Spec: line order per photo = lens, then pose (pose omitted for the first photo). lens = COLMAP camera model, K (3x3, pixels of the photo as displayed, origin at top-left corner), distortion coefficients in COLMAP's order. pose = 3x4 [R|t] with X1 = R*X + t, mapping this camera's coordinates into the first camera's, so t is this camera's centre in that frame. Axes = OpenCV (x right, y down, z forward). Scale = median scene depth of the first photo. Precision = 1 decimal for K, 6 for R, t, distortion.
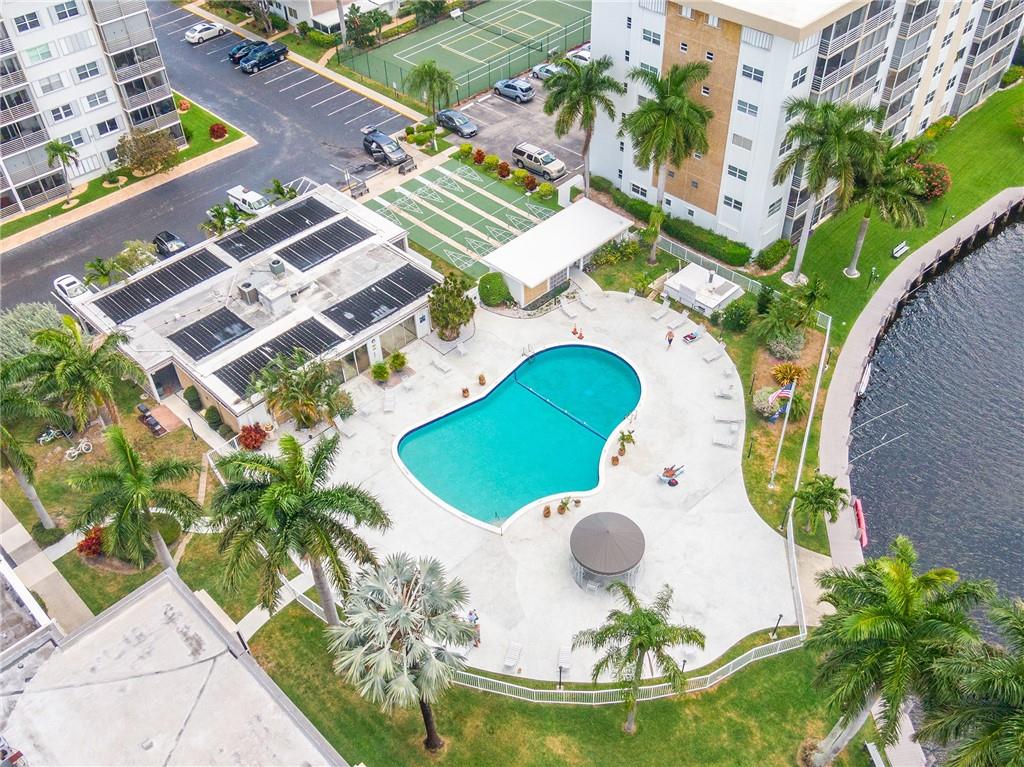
lens RADIAL K [[940.4, 0, 516.5], [0, 940.4, 385.3], [0, 0, 1]] dist [0.006768, 0.000000]
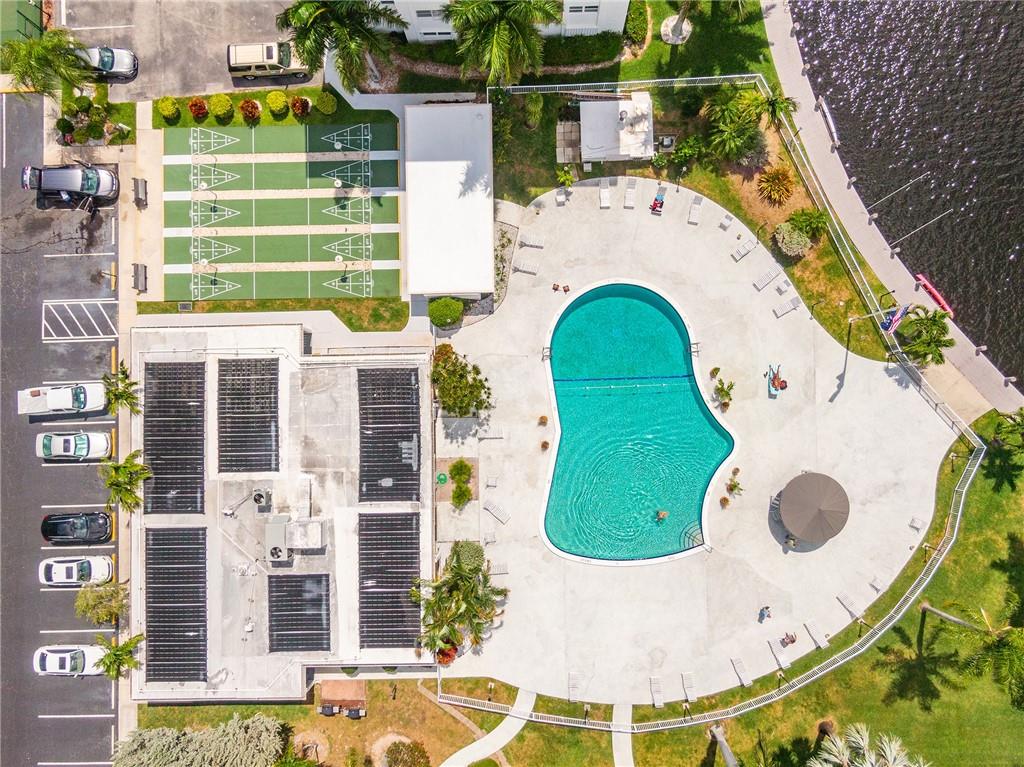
lens RADIAL K [[874.2, 0, 514.4], [0, 874.2, 385.2], [0, 0, 1]] dist [0.001685, 0.015320]
pose [[0.694152, -0.719457, 0.023096, -0.048608], [0.504612, 0.509244, 0.697164, -0.583861], [-0.513341, -0.472284, 0.716540, 0.385935]]
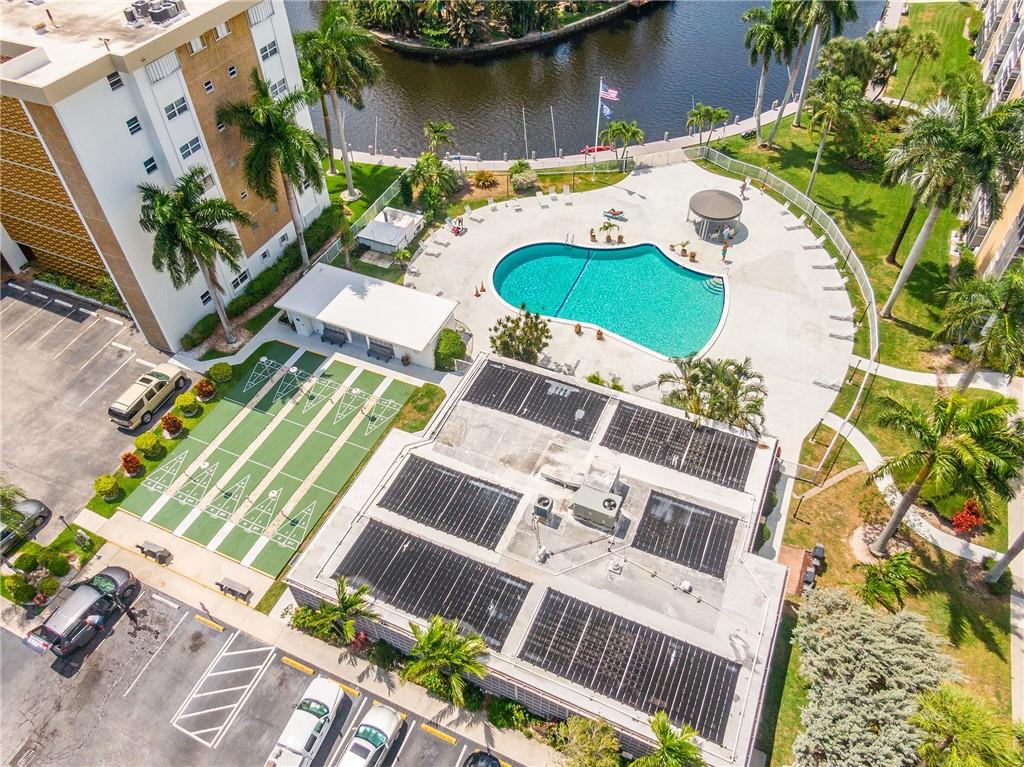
lens RADIAL K [[734.9, 0, 510.4], [0, 734.9, 388.3], [0, 0, 1]] dist [0.014609, -0.009965]
pose [[-0.354531, -0.661538, 0.660815, -0.541749], [0.660721, 0.322830, 0.677664, -0.534668], [-0.661631, 0.676867, 0.322639, 0.768674]]
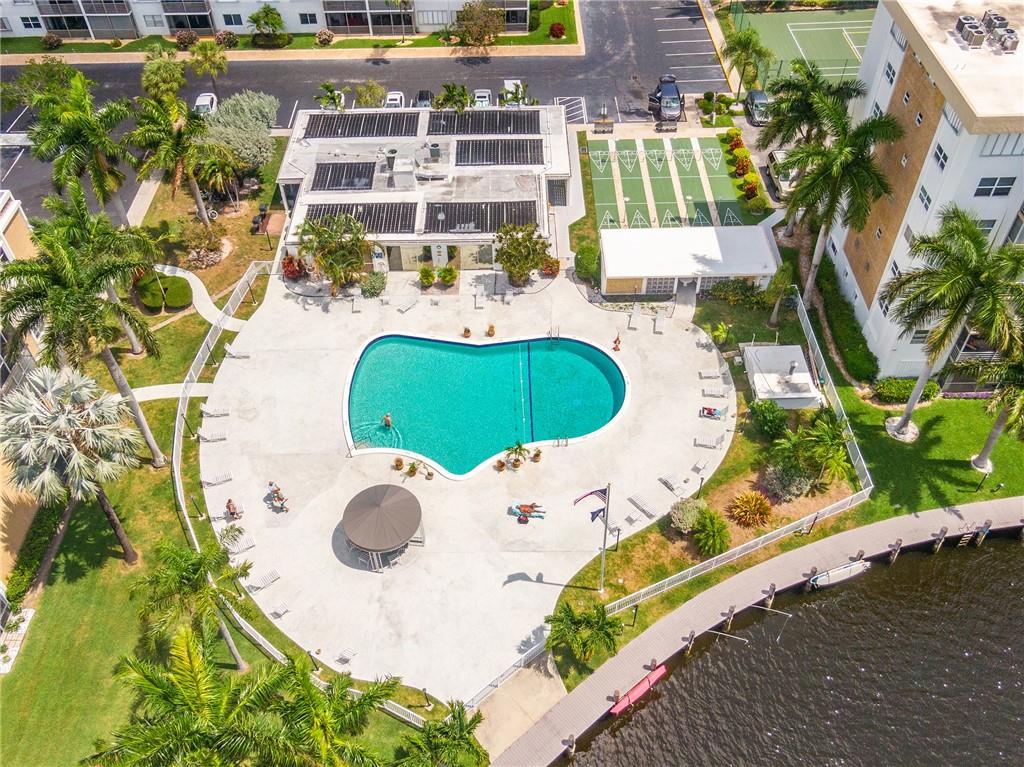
lens RADIAL K [[874.2, 0, 510.1], [0, 874.2, 380.3], [0, 0, 1]] dist [0.001685, 0.015320]
pose [[0.711755, 0.516452, -0.476112, 0.402862], [-0.479481, 0.852548, 0.207990, -0.147866], [0.513325, 0.080249, 0.854434, 0.218814]]
